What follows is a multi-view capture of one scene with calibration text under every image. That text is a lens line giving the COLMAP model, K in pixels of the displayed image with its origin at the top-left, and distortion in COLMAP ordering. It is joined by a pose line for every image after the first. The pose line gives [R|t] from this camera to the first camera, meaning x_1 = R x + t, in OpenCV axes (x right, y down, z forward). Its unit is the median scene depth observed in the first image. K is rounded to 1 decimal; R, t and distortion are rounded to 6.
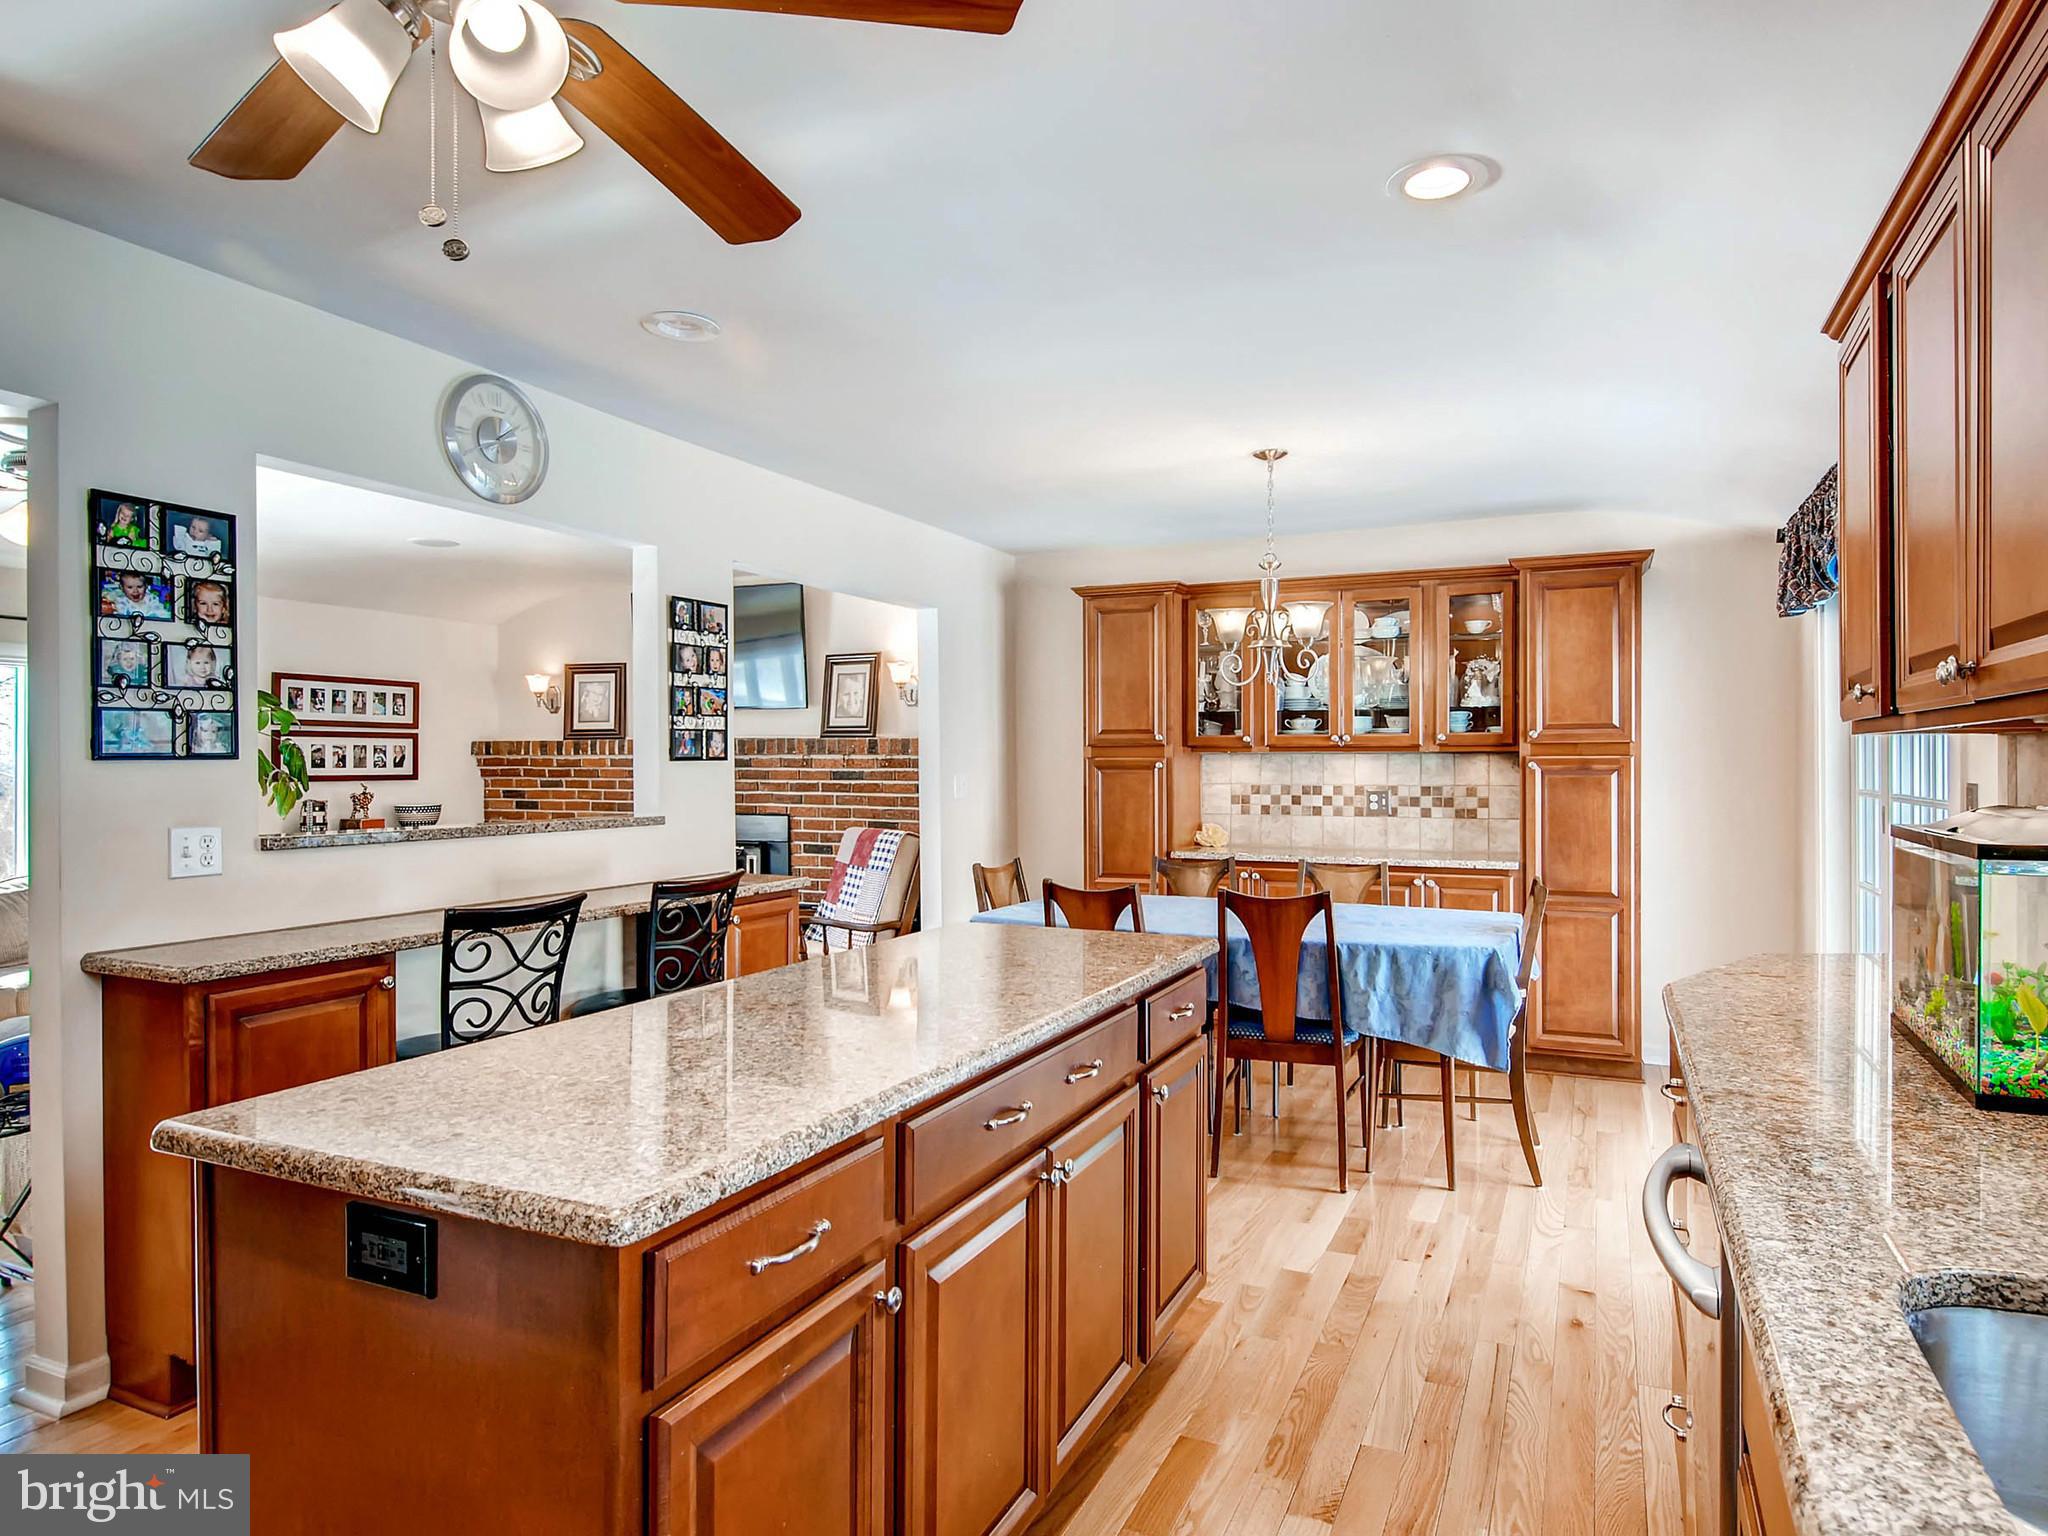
lens RADIAL K [[1241.7, 0, 1054.1], [0, 1241.7, 769.5], [0, 0, 1]] dist [0.018945, -0.000141]
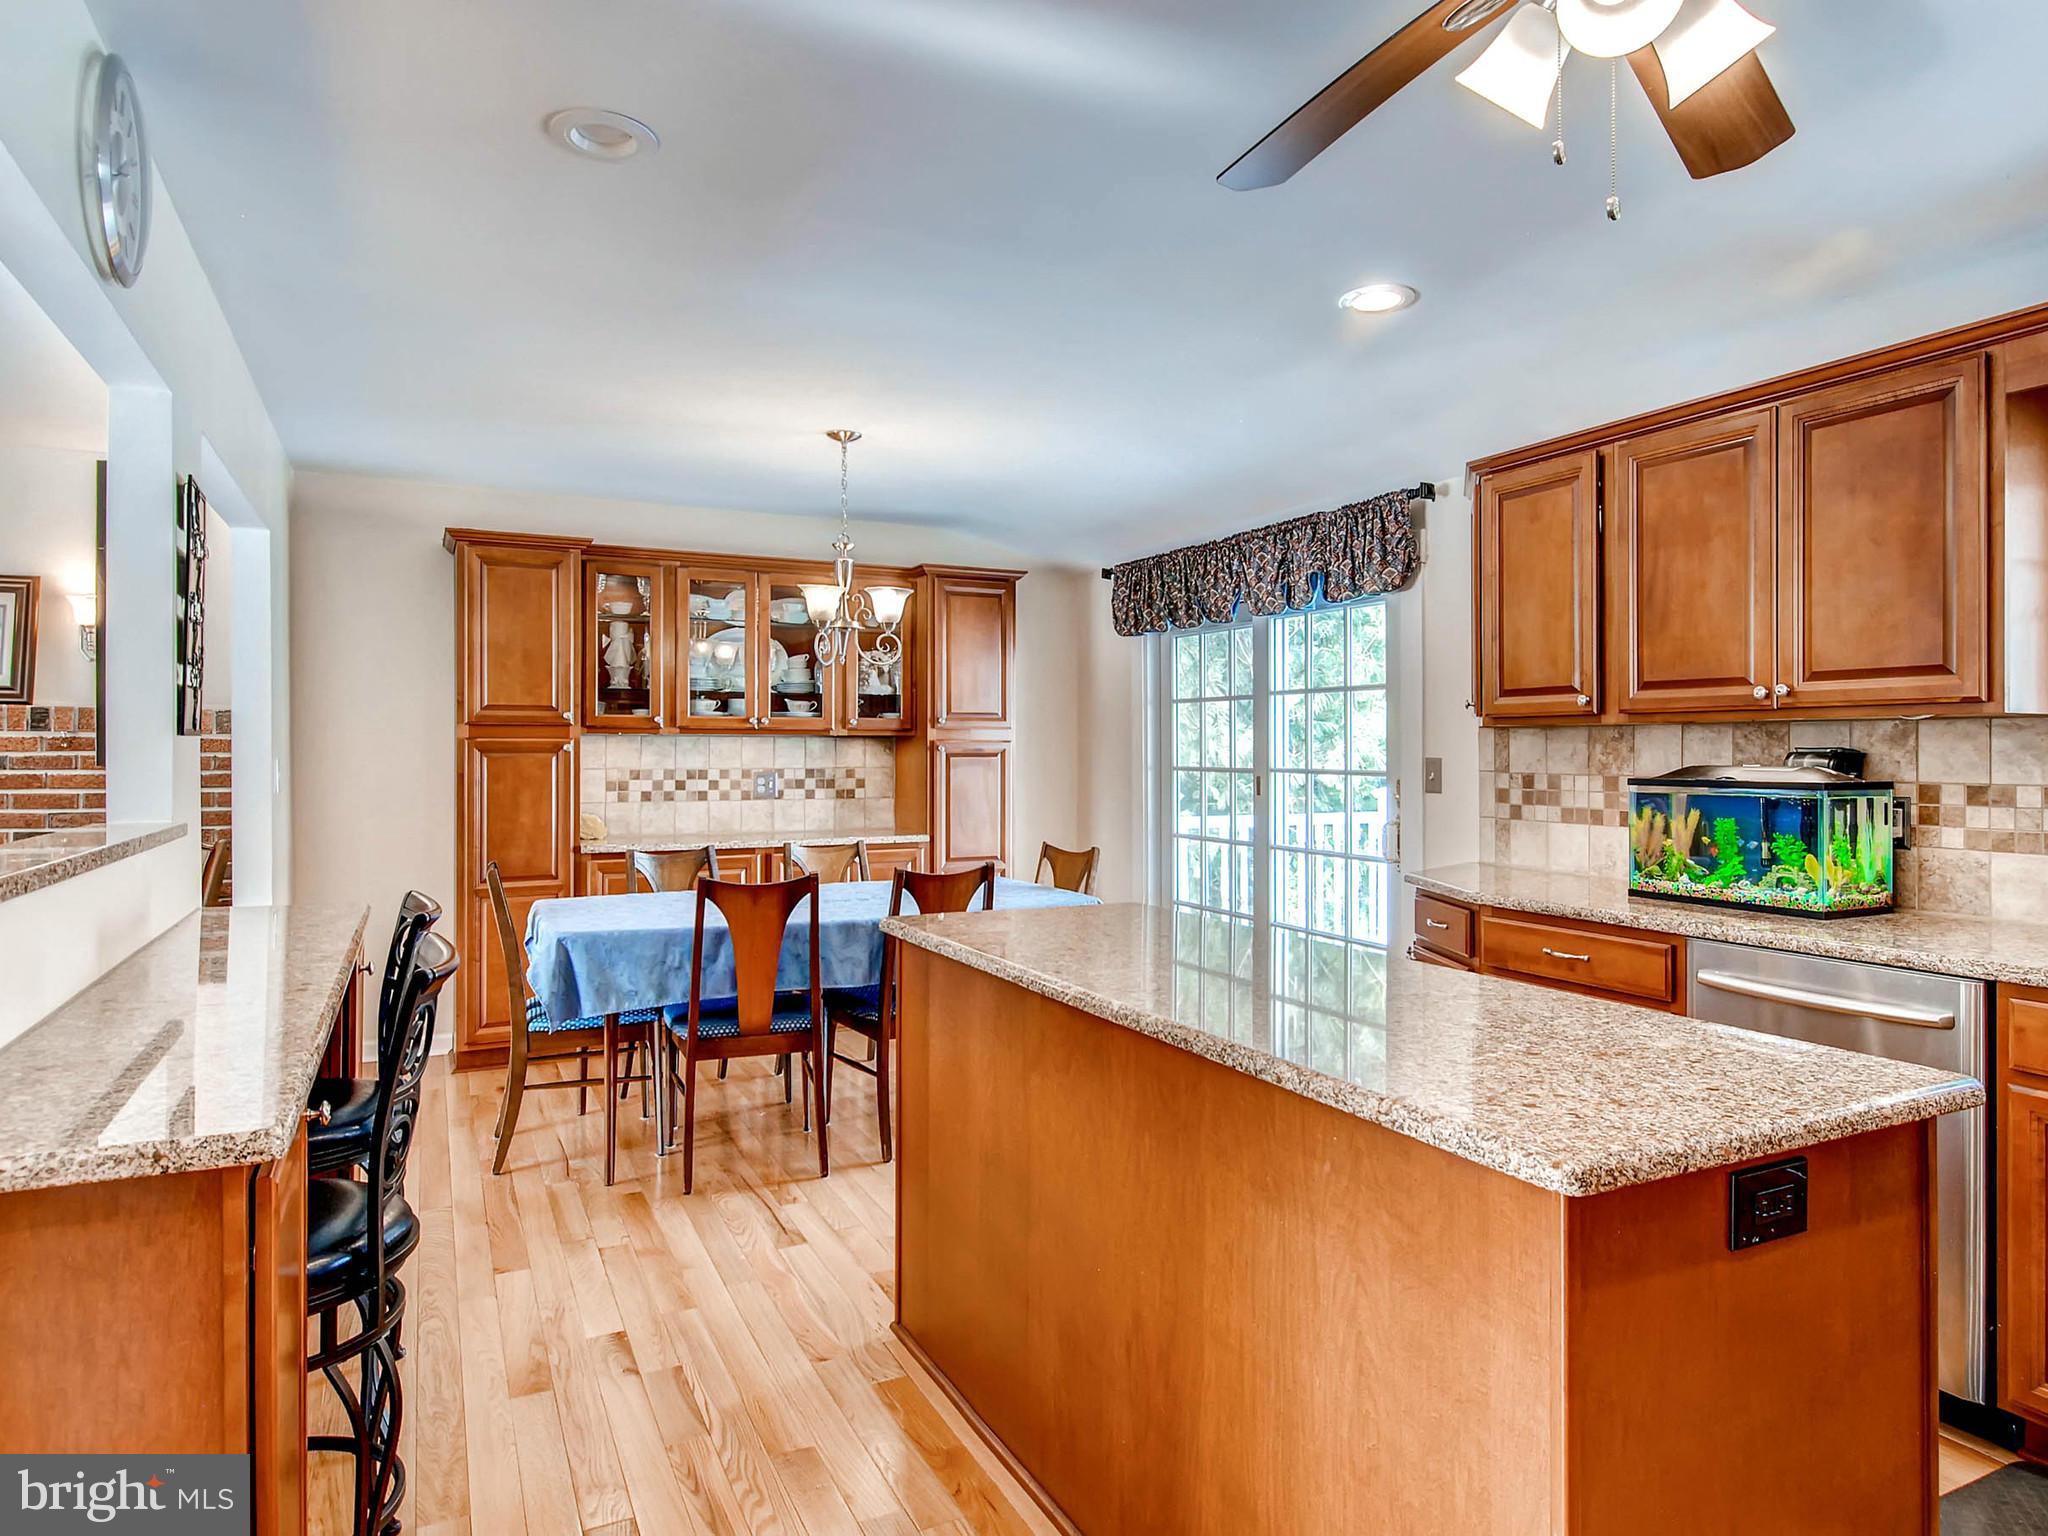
lens RADIAL K [[1241.7, 0, 1069.6], [0, 1241.7, 748.5], [0, 0, 1]] dist [0.018945, -0.000141]
pose [[0.626780, 0.003455, 0.779188, -0.371846], [0.002554, 0.999976, -0.006489, 0.003691], [-0.779192, 0.006057, 0.626756, 0.176505]]
